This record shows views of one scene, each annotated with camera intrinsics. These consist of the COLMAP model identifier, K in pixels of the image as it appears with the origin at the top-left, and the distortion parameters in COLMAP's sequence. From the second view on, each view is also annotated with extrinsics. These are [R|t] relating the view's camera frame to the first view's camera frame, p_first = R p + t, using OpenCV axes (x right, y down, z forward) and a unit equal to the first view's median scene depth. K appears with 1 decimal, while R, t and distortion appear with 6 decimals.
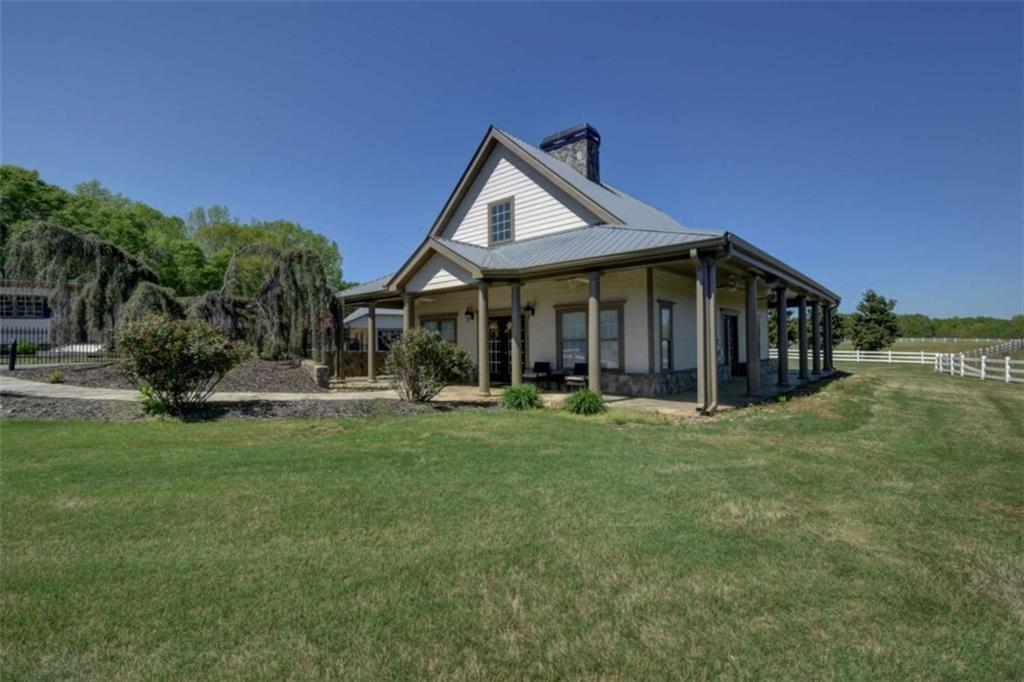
lens RADIAL K [[449.4, 0, 512.0], [0, 449.4, 341.0], [0, 0, 1]] dist [0.014779, -0.021069]
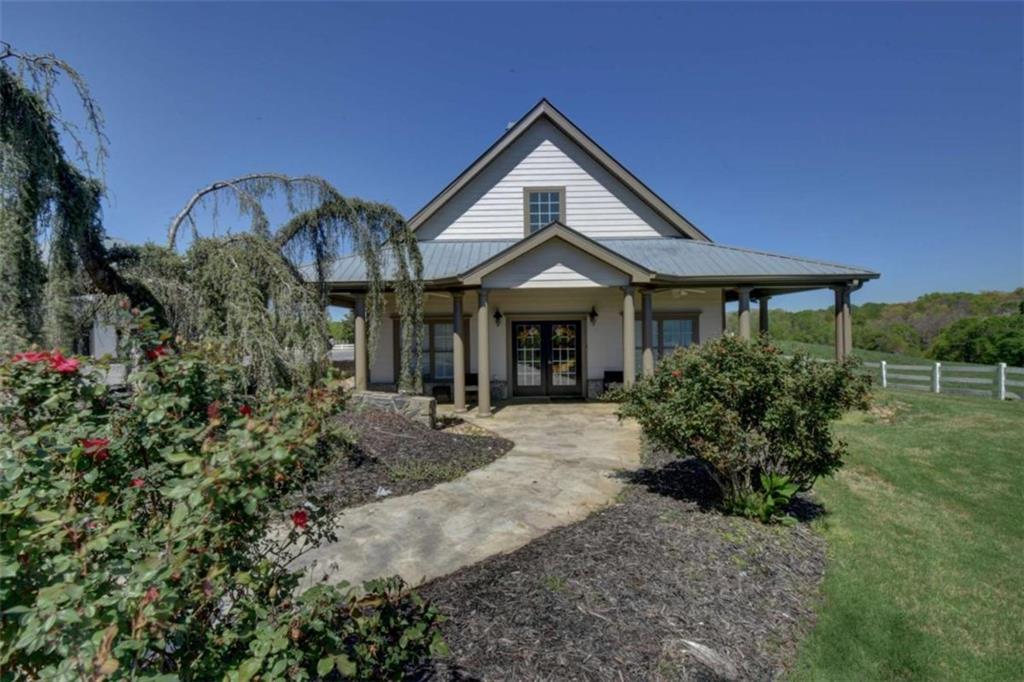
lens RADIAL K [[449.4, 0, 512.0], [0, 449.4, 341.0], [0, 0, 1]] dist [0.014779, -0.021069]
pose [[0.785187, 0.000896, 0.619258, -0.636924], [-0.012294, 0.999824, 0.014141, -0.027220], [-0.619137, -0.018716, 0.785060, 0.358665]]
